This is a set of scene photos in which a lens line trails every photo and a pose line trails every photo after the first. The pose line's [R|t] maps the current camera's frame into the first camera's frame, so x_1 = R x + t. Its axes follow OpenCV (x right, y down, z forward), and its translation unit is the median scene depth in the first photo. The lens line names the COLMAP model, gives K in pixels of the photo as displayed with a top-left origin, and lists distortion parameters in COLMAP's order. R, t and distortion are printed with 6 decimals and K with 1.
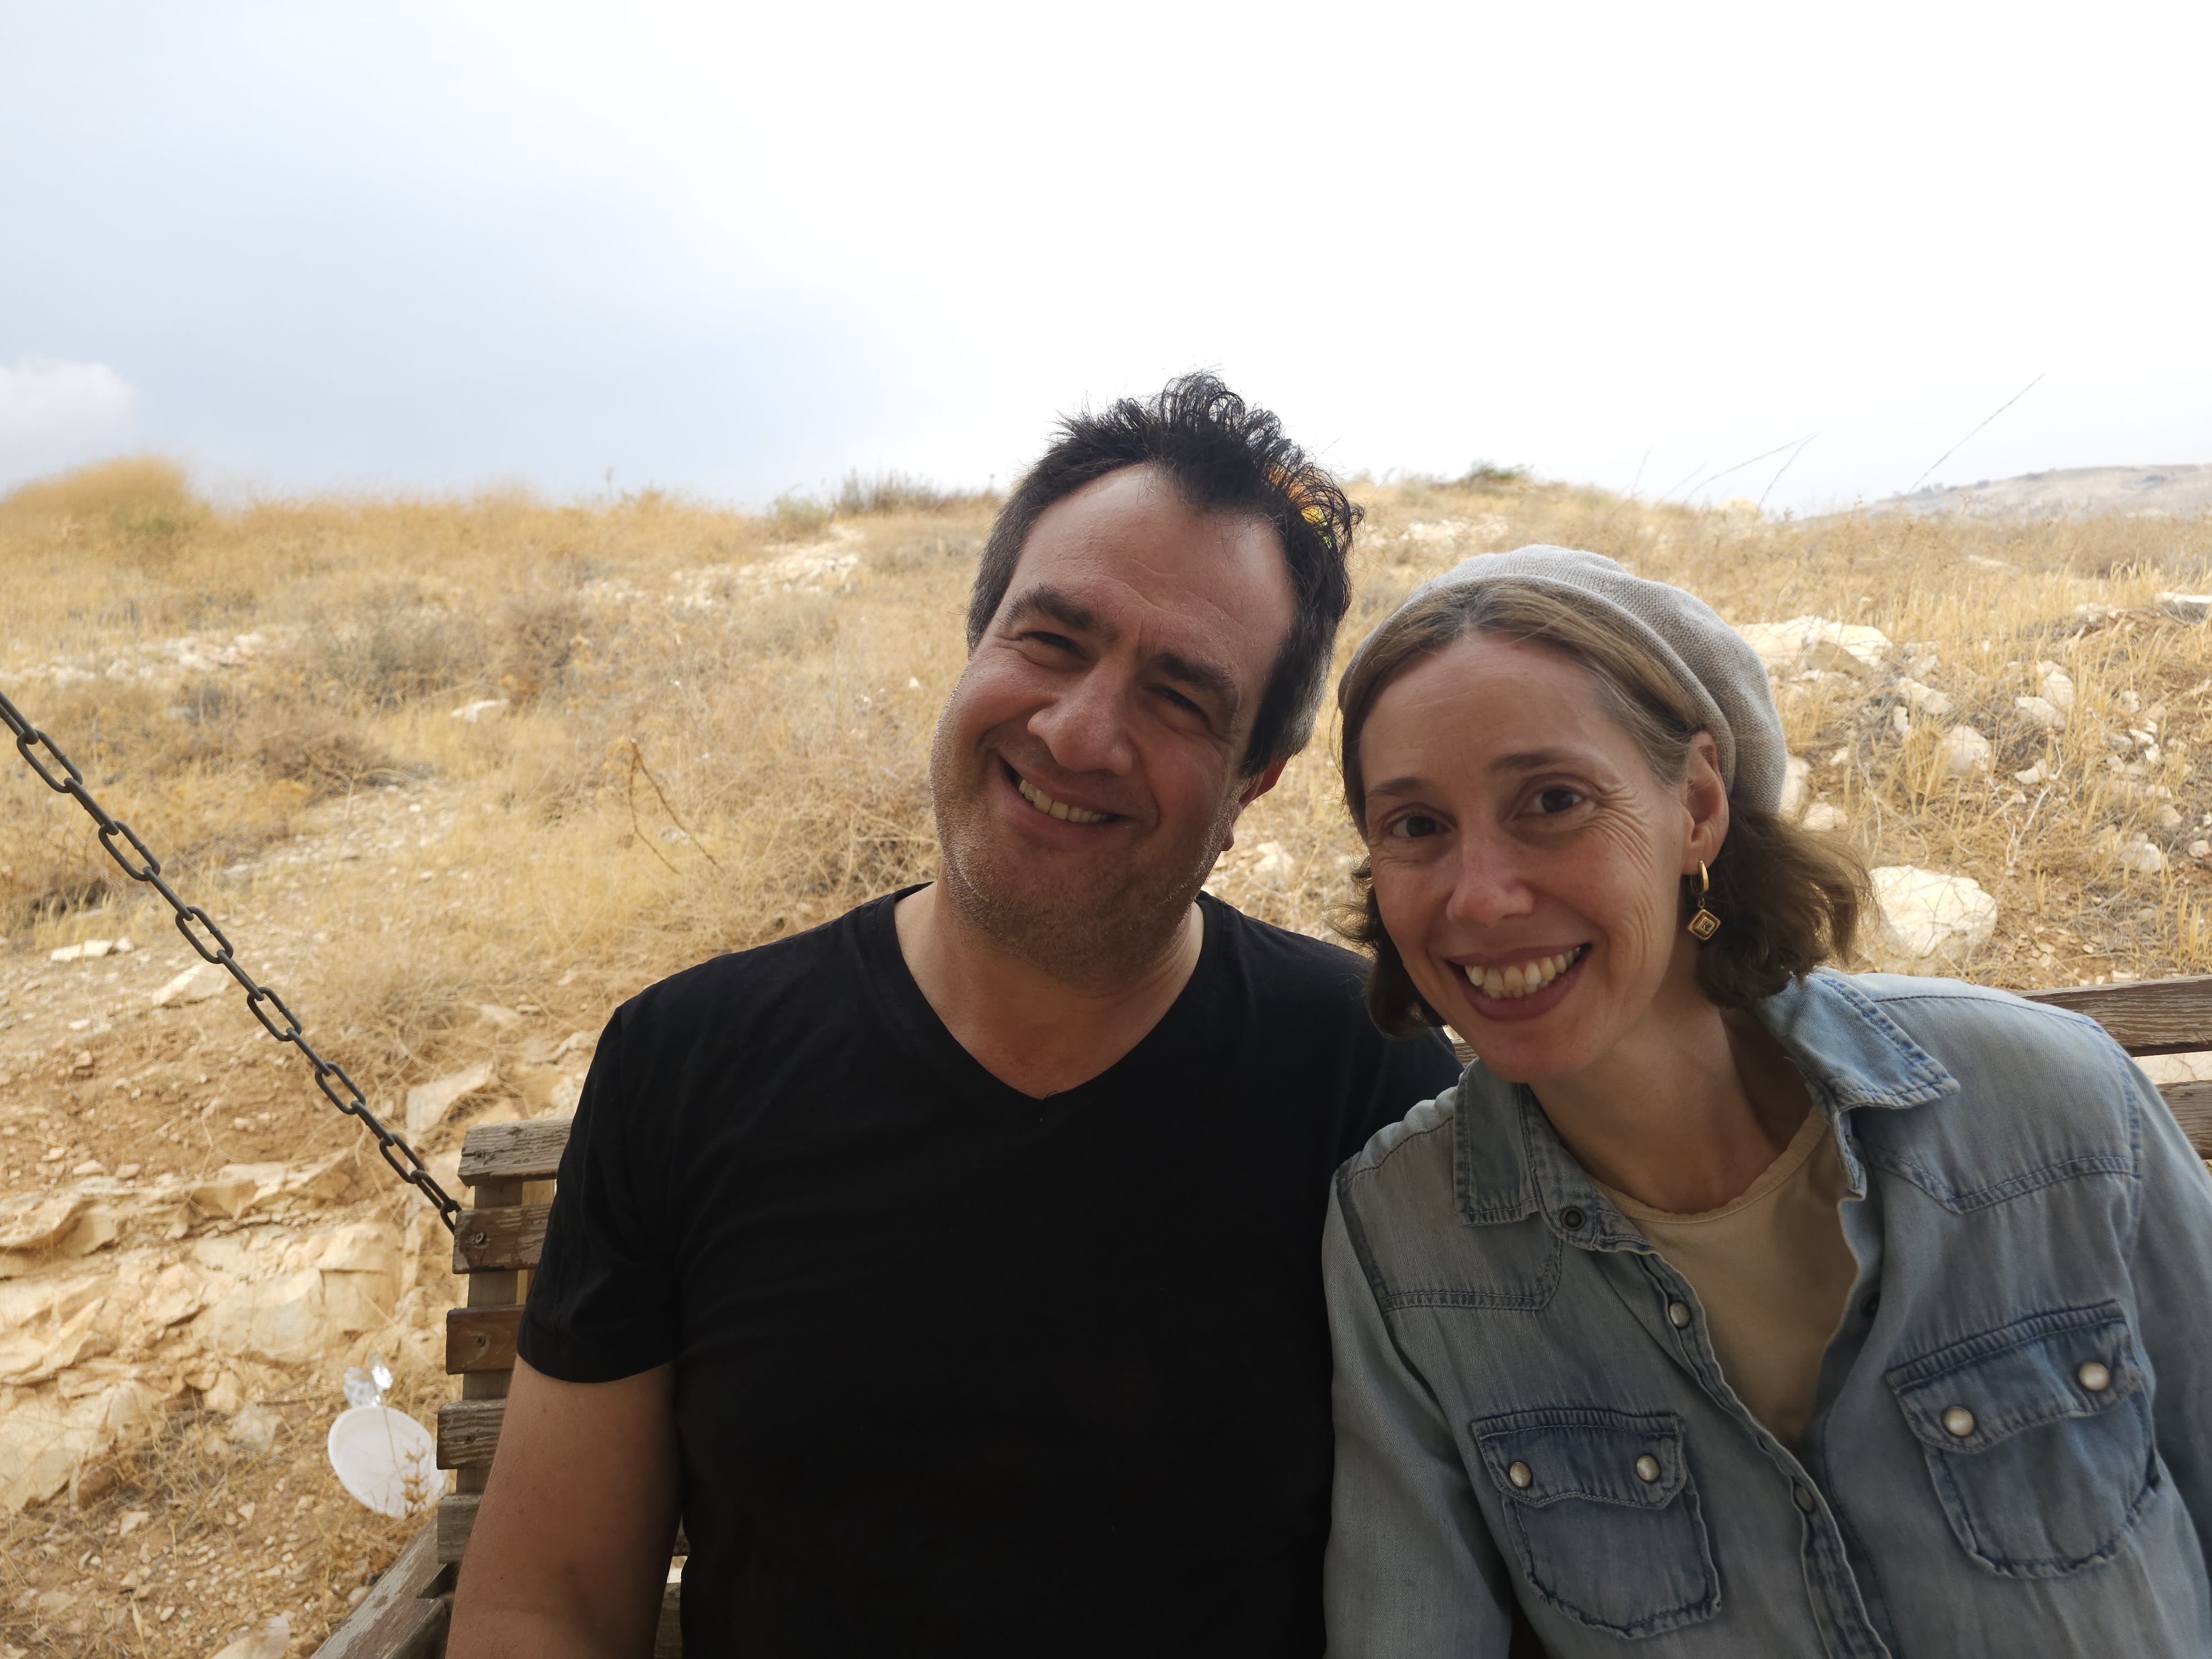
lens RADIAL K [[1502.9, 0, 1109.7], [0, 1502.9, 828.5], [0, 0, 1]] dist [0.033793, -0.030169]
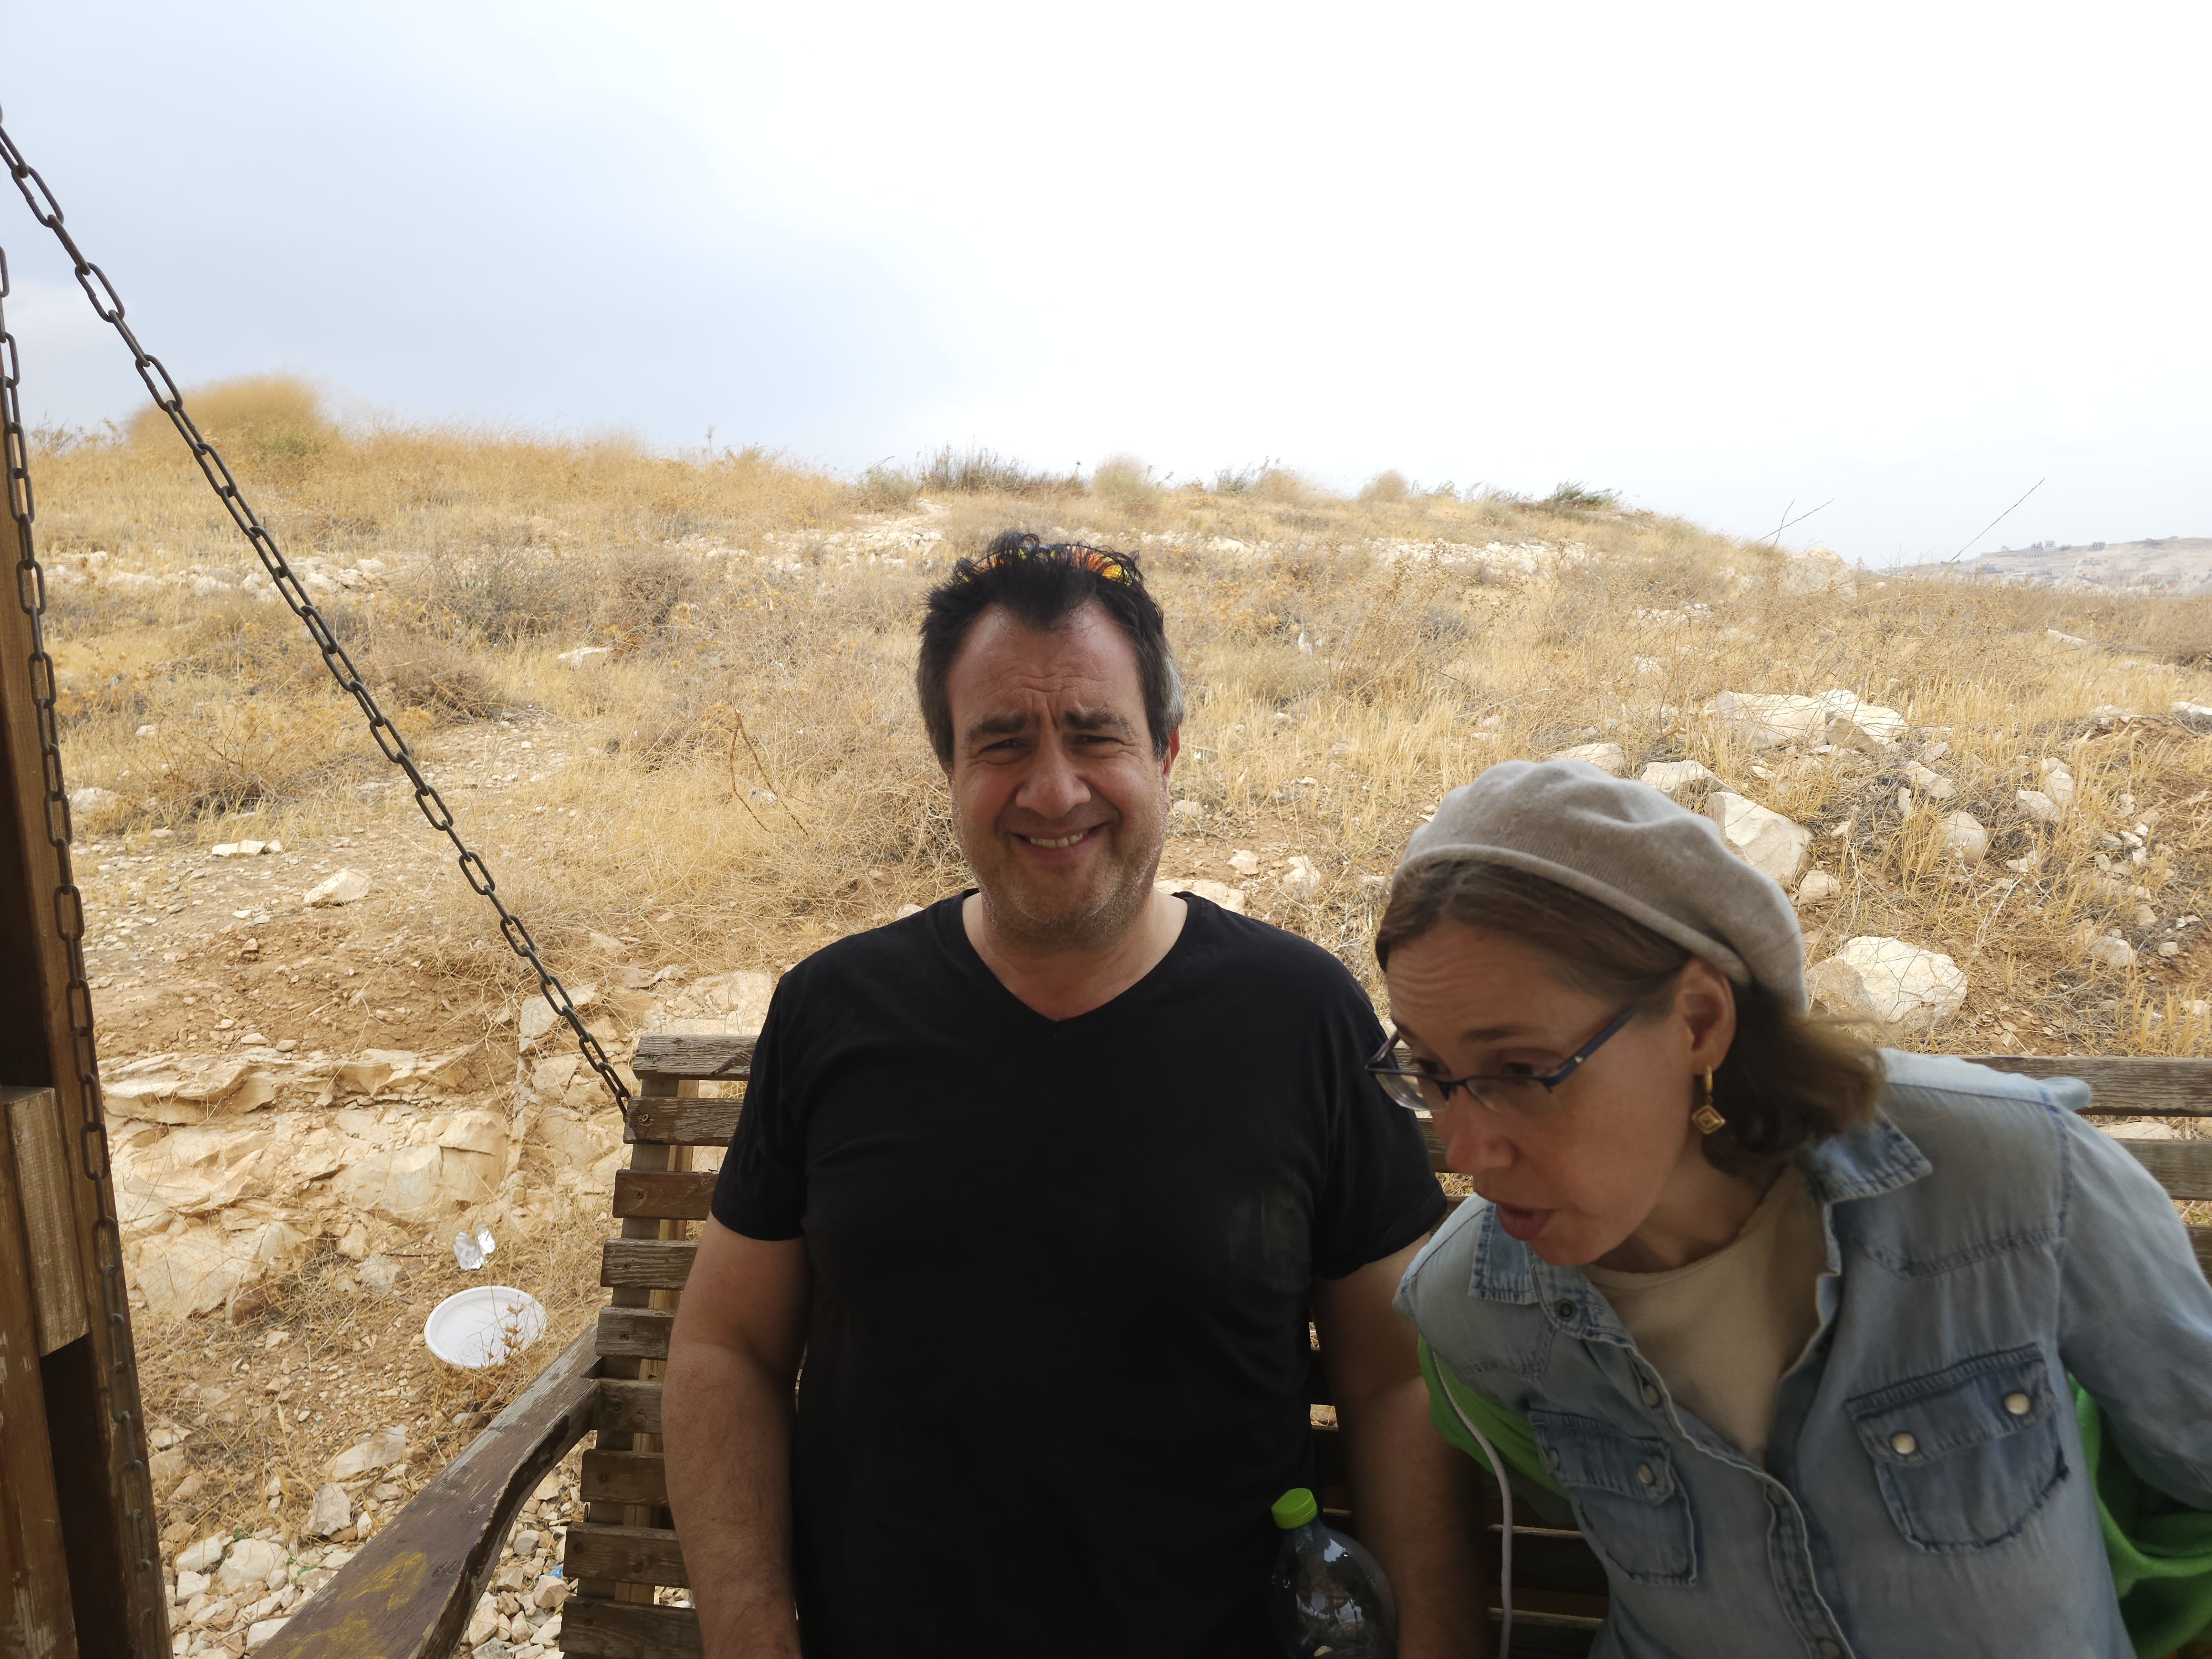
lens RADIAL K [[1491.7, 0, 1073.2], [0, 1491.7, 826.9], [0, 0, 1]] dist [0.050140, -0.043701]
pose [[0.993691, 0.096348, -0.057400, 0.002900], [-0.095669, 0.995308, 0.014467, -0.013754], [0.058524, -0.008884, 0.998246, -0.108481]]
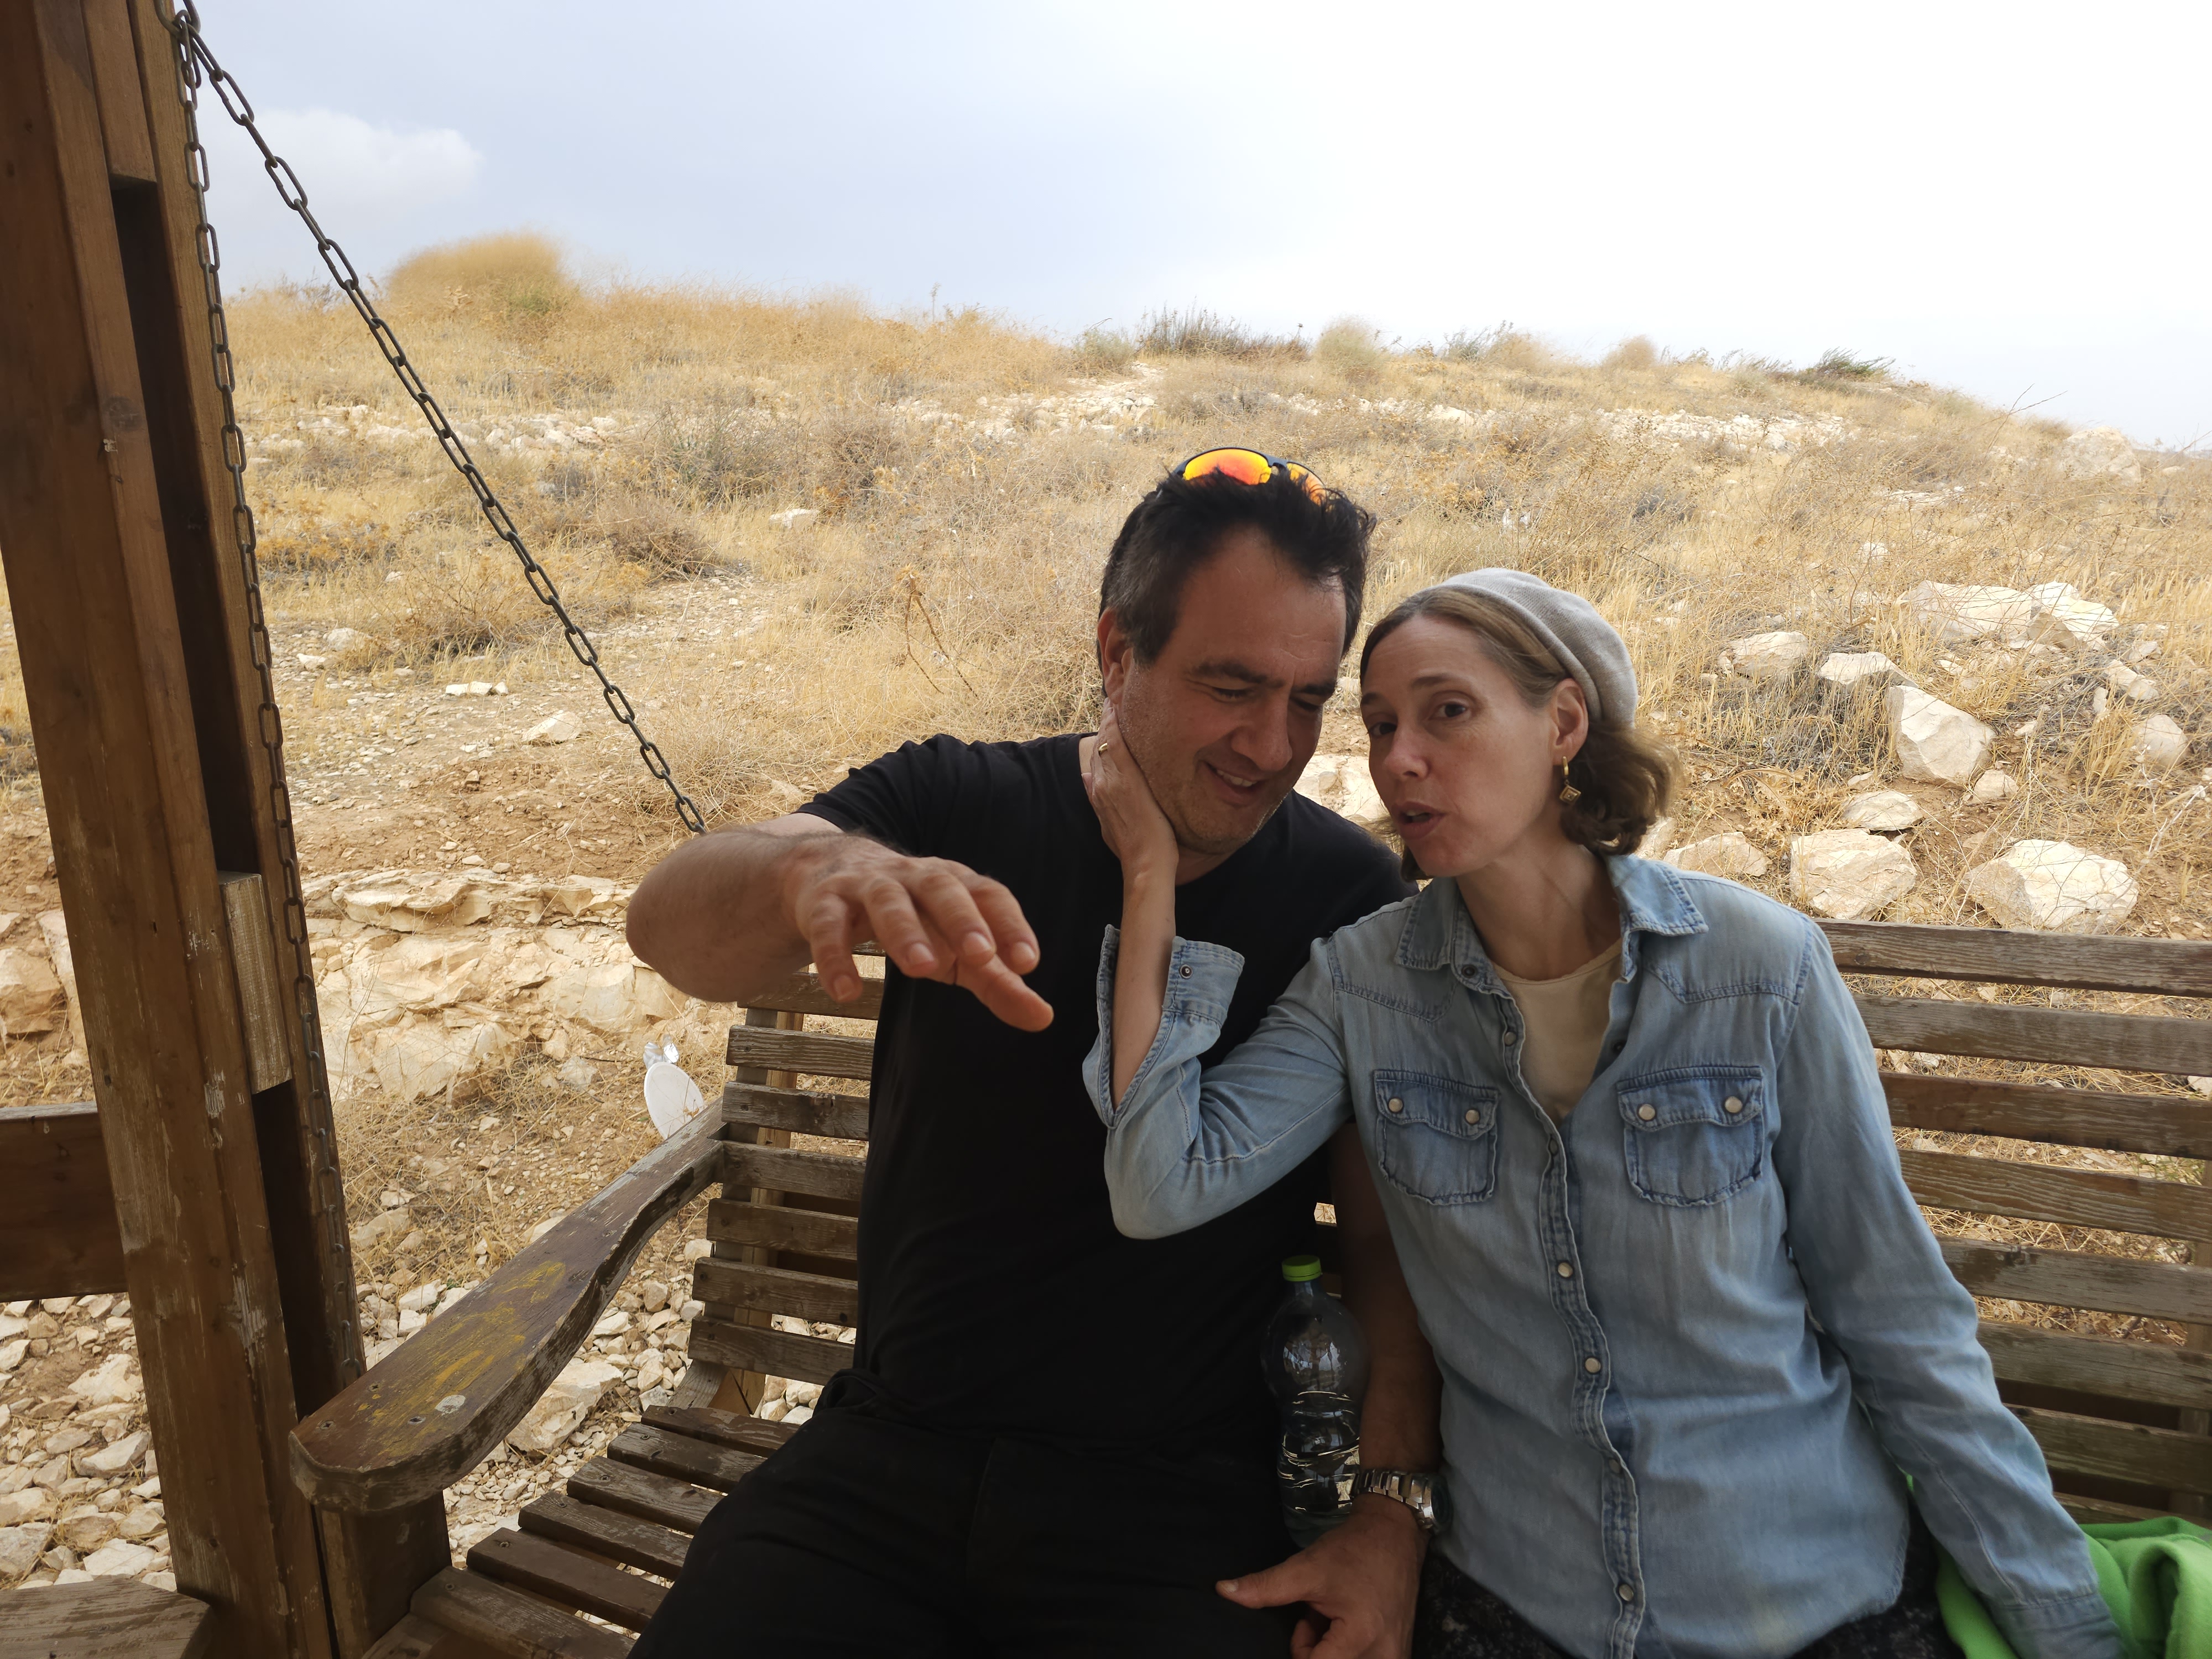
lens RADIAL K [[1477.7, 0, 1111.8], [0, 1477.7, 843.6], [0, 0, 1]] dist [0.065832, -0.066760]
pose [[0.975903, 0.149603, -0.158848, 0.051616], [-0.130791, 0.983754, 0.122972, -0.015758], [0.174664, -0.099232, 0.979615, -0.134728]]
